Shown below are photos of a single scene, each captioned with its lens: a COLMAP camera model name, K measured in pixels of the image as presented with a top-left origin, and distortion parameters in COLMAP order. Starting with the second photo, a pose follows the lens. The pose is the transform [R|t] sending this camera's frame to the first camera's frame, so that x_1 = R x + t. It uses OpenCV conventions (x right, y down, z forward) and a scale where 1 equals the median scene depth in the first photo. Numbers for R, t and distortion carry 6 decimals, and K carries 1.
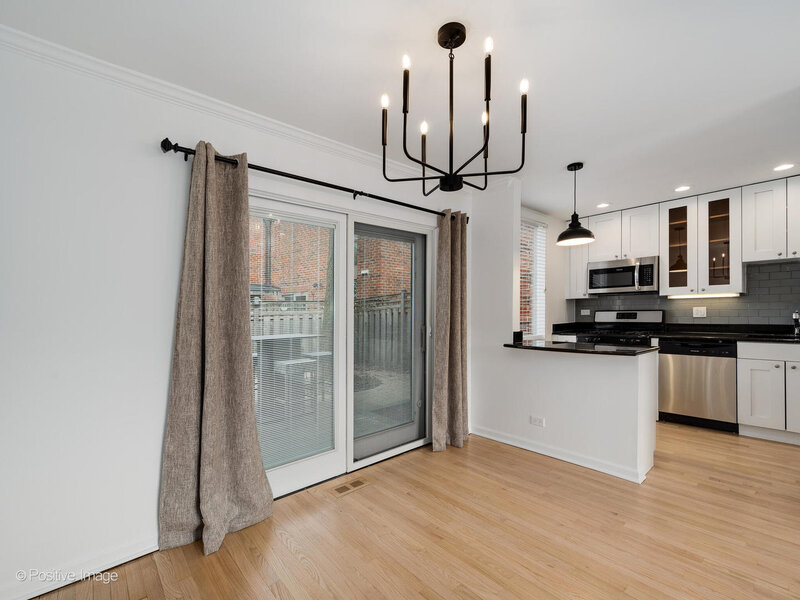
lens RADIAL K [[362.6, 0, 390.9], [0, 362.6, 320.7], [0, 0, 1]] dist [-0.000922, -0.000511]
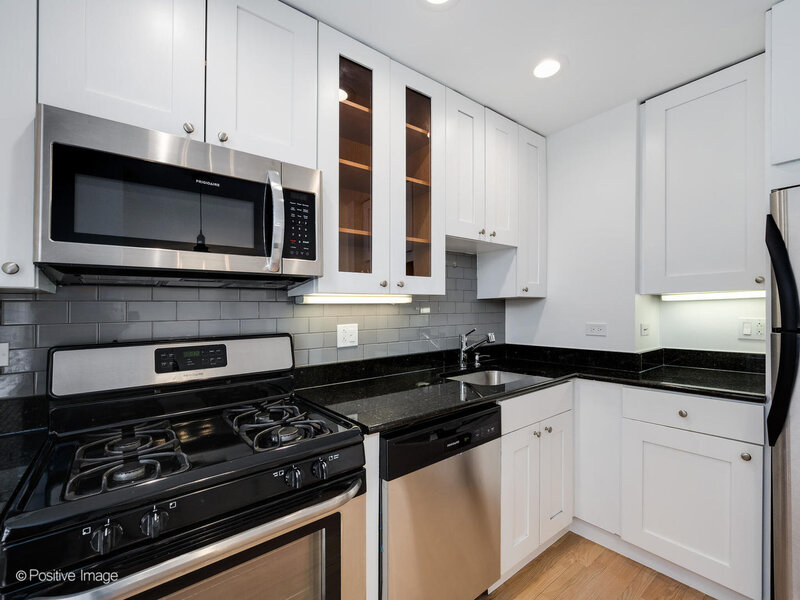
lens RADIAL K [[367.9, 0, 419.4], [0, 367.9, 303.1], [0, 0, 1]] dist [-0.001165, -0.000498]
pose [[0.022865, 0.029243, 0.999311, 0.402015], [0.036851, 0.998868, -0.030073, -0.046147], [-0.999059, 0.037513, 0.021762, 0.902132]]
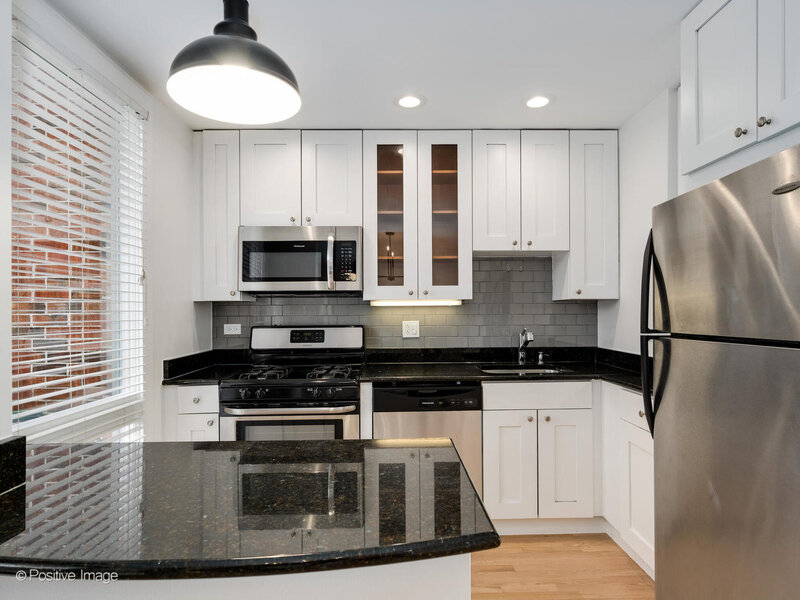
lens RADIAL K [[485.7, 0, 402.6], [0, 485.7, 311.6], [0, 0, 1]] dist [-0.000120, -0.000433]
pose [[0.635674, 0.006604, 0.771930, 0.215794], [0.014863, 0.999673, -0.020792, -0.035965], [-0.771815, 0.024690, 0.635368, 0.494160]]
